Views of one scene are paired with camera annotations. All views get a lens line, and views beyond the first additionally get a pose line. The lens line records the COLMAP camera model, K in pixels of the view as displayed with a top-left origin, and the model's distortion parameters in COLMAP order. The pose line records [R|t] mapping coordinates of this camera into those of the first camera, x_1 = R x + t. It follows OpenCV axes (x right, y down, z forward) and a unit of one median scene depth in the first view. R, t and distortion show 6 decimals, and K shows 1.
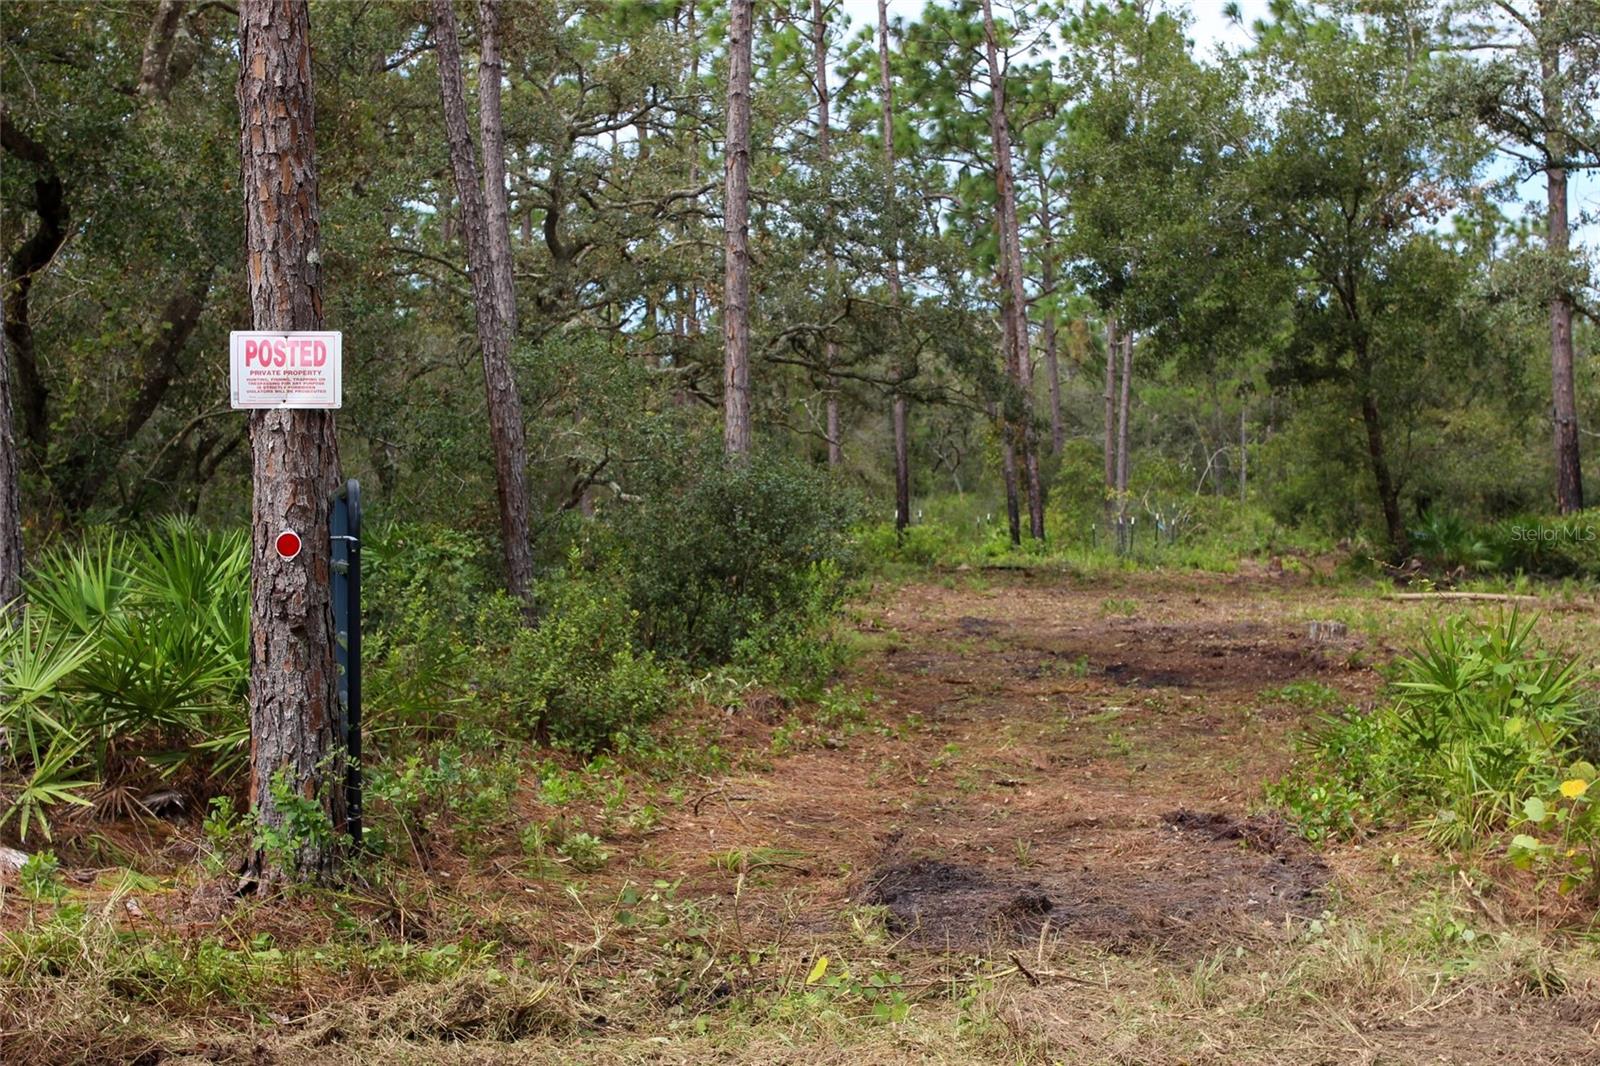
lens RADIAL K [[2516.1, 0, 800.0], [0, 2516.1, 533.0], [0, 0, 1]] dist [-0.021393, 0.041081]
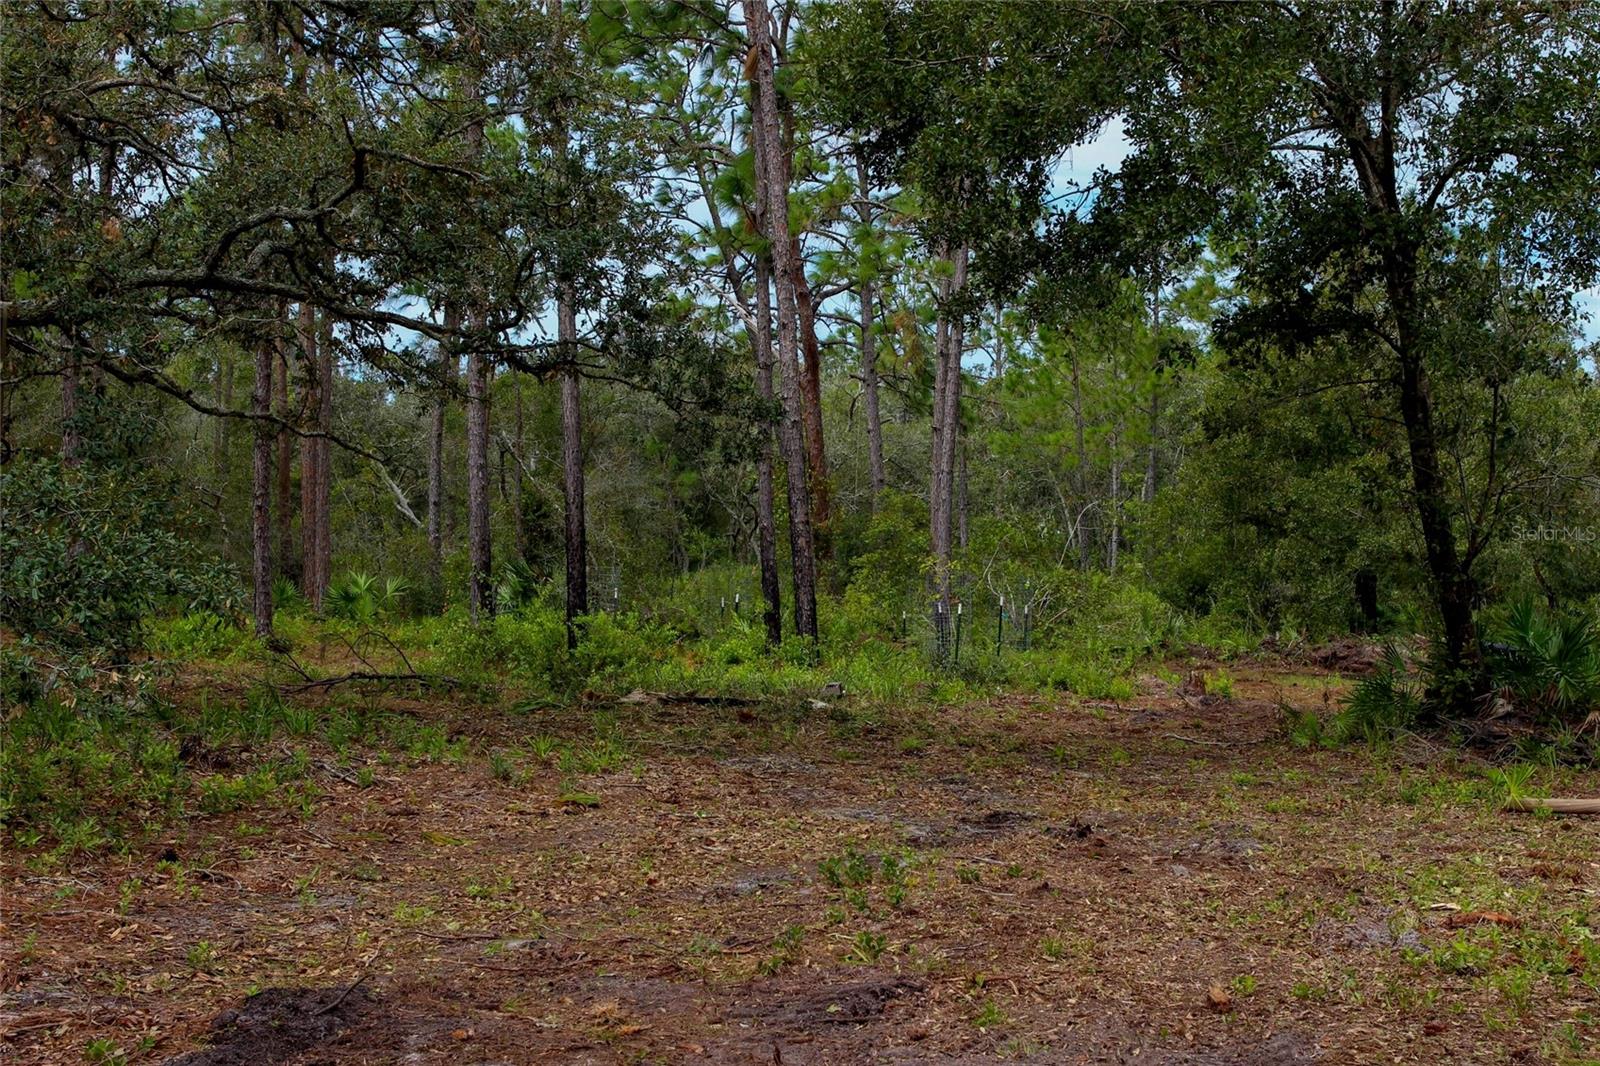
lens RADIAL K [[2516.1, 0, 800.0], [0, 2516.1, 533.0], [0, 0, 1]] dist [-0.021393, 0.041081]
pose [[0.998316, 0.011774, 0.056795, 0.130485], [-0.010153, 0.999535, -0.028754, -0.011510], [-0.057107, 0.028129, 0.997972, 0.874022]]
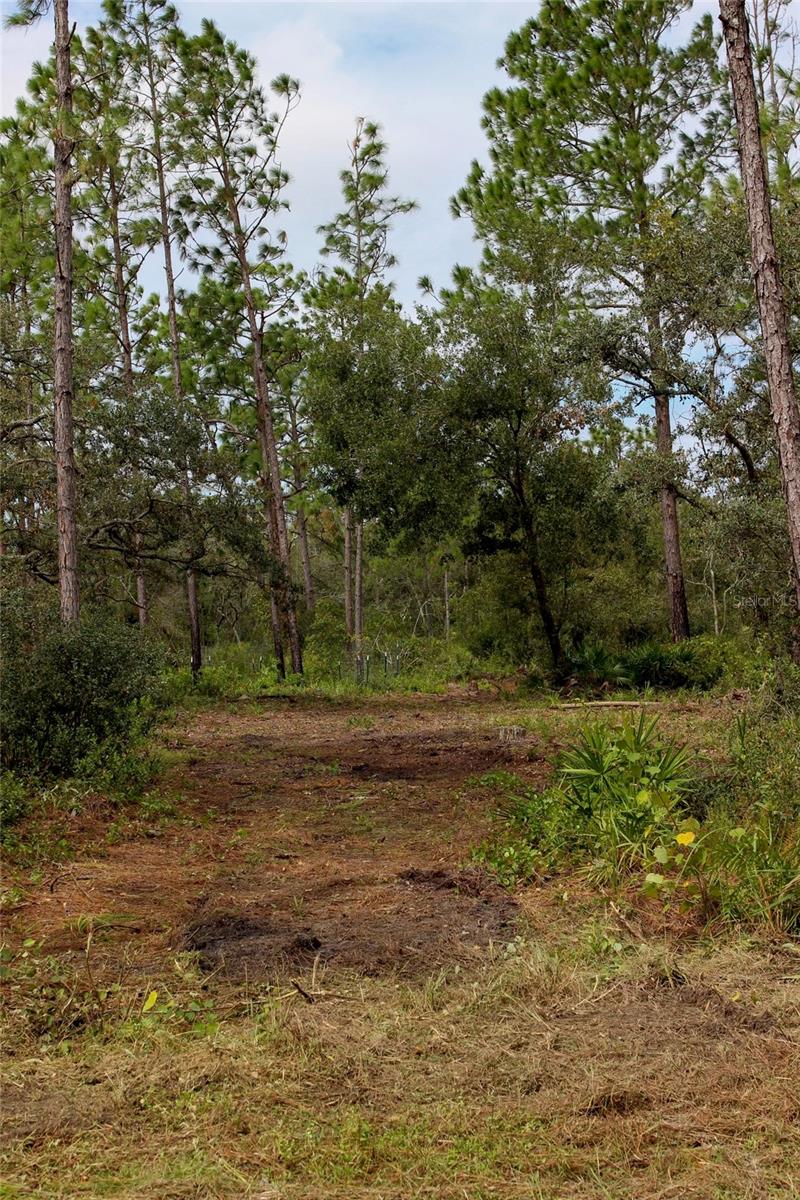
lens RADIAL K [[1887.0, 0, 383.1], [0, 1887.0, 586.8], [0, 0, 1]] dist [-0.021393, 0.041081]
pose [[0.989564, -0.031911, 0.140515, -0.001546], [0.038145, 0.998394, -0.041894, -0.000472], [-0.138952, 0.046817, 0.989192, -0.010347]]
